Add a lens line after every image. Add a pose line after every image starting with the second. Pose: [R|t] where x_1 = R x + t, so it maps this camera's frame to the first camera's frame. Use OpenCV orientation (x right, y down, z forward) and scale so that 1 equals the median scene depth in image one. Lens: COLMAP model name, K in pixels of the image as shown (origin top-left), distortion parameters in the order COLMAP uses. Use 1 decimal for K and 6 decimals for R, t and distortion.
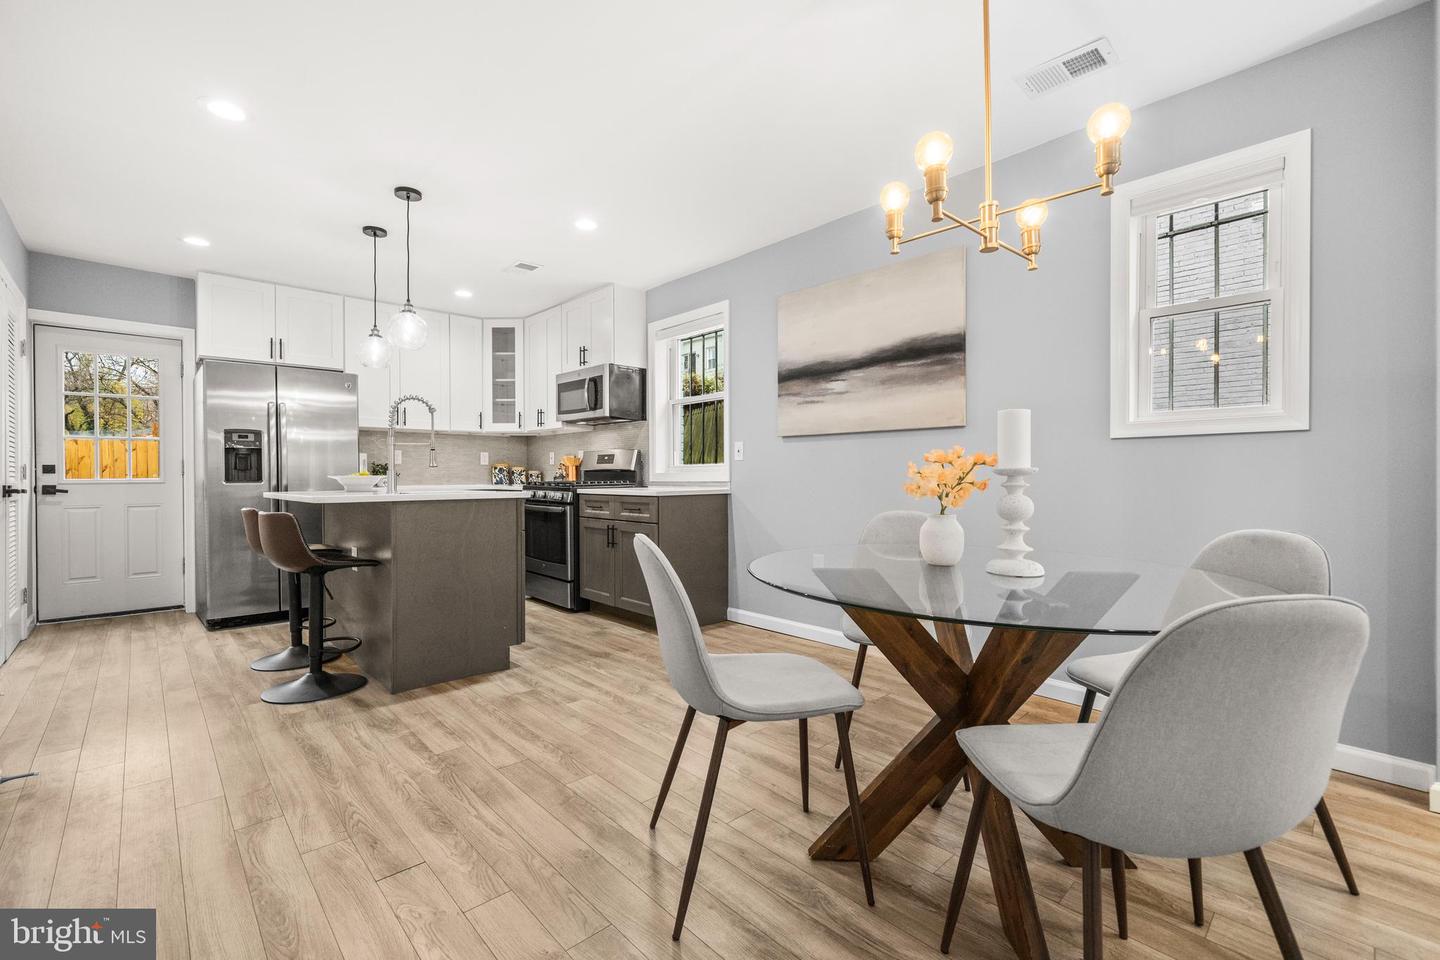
lens RADIAL K [[615.3, 0, 711.0], [0, 615.3, 479.8], [0, 0, 1]] dist [-0.000431, 0.000454]
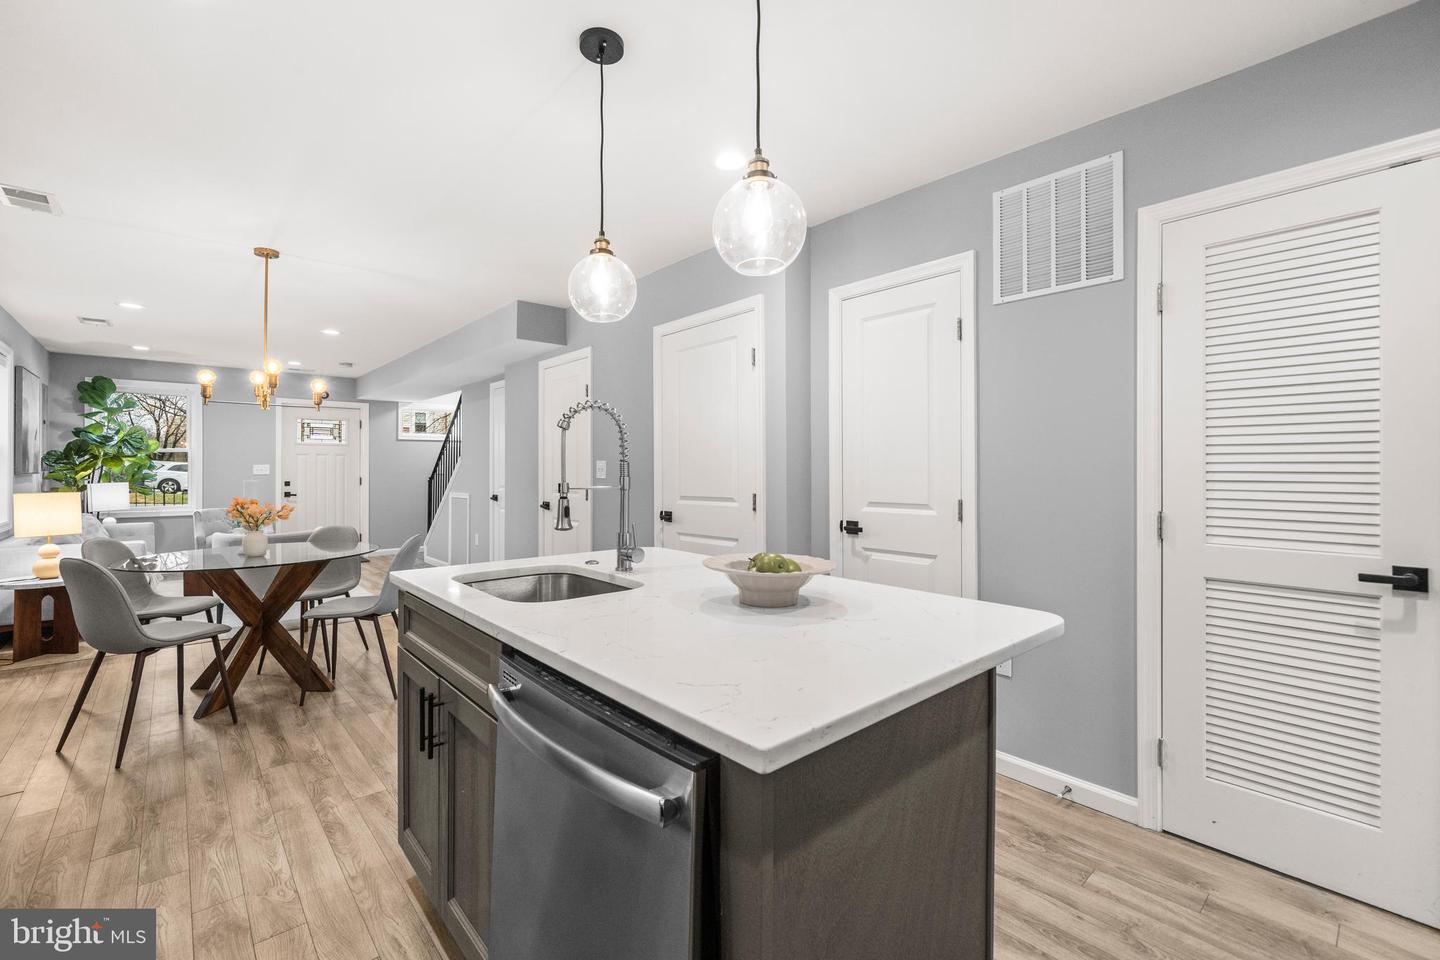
lens RADIAL K [[613.9, 0, 704.5], [0, 613.9, 469.5], [0, 0, 1]] dist [-0.001149, -0.000316]
pose [[-0.999431, 0.002823, 0.033622, -0.432576], [0.002960, 0.999988, 0.004027, -0.055185], [-0.033610, 0.004124, -0.999427, 1.116016]]
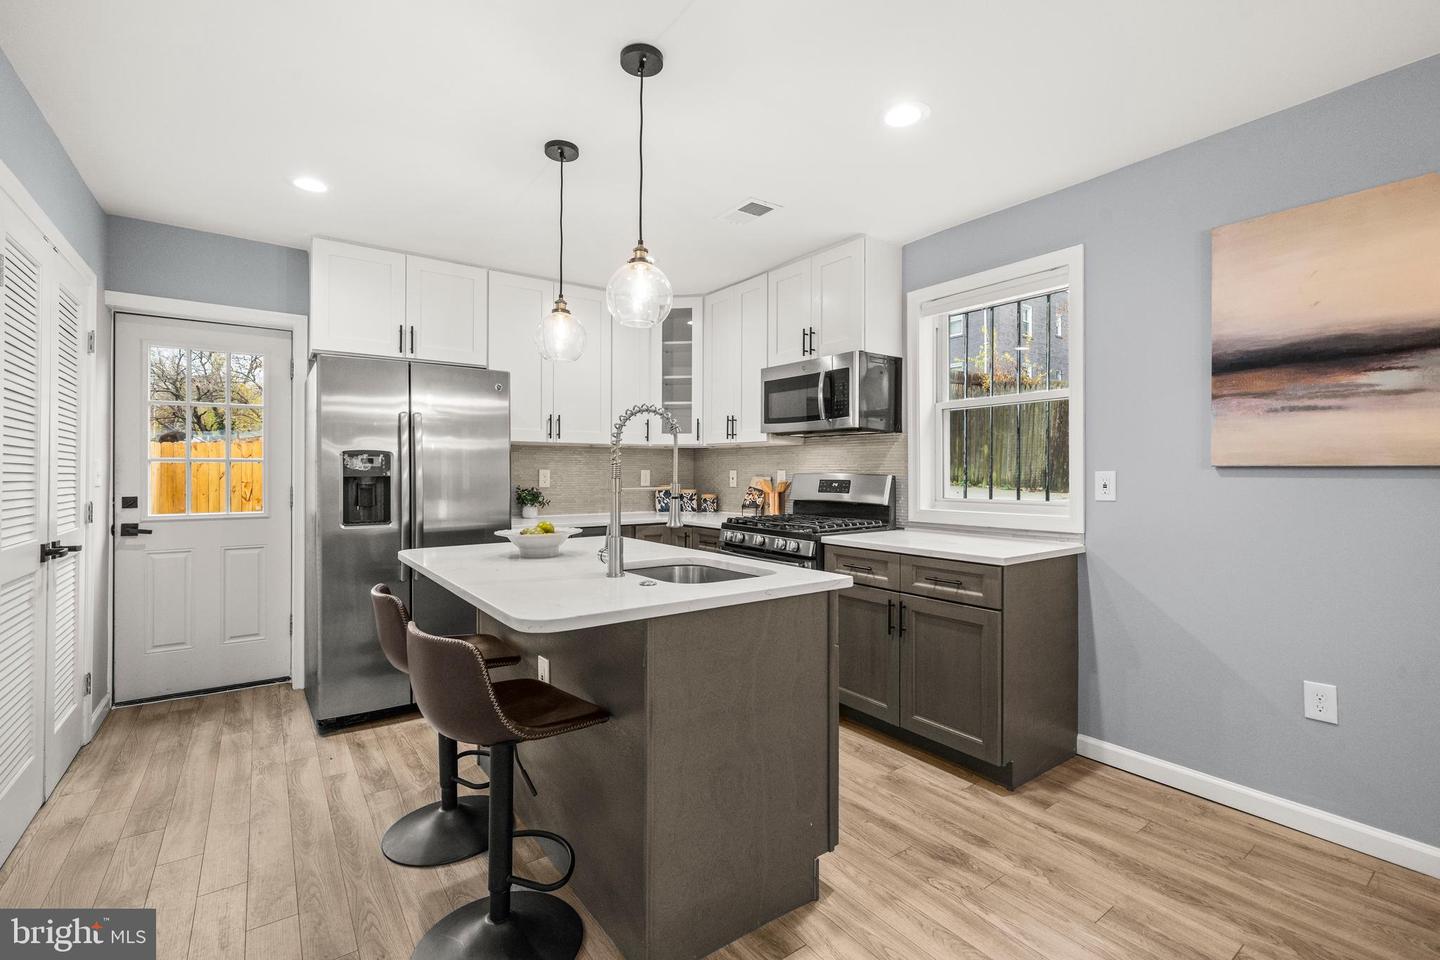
lens RADIAL K [[626.5, 0, 715.3], [0, 626.5, 470.9], [0, 0, 1]] dist [-0.000431, -0.000055]
pose [[0.992449, 0.004677, -0.122569, -0.249761], [-0.005850, 0.999940, -0.009216, -0.050166], [0.122518, 0.009864, 0.992417, 0.303229]]
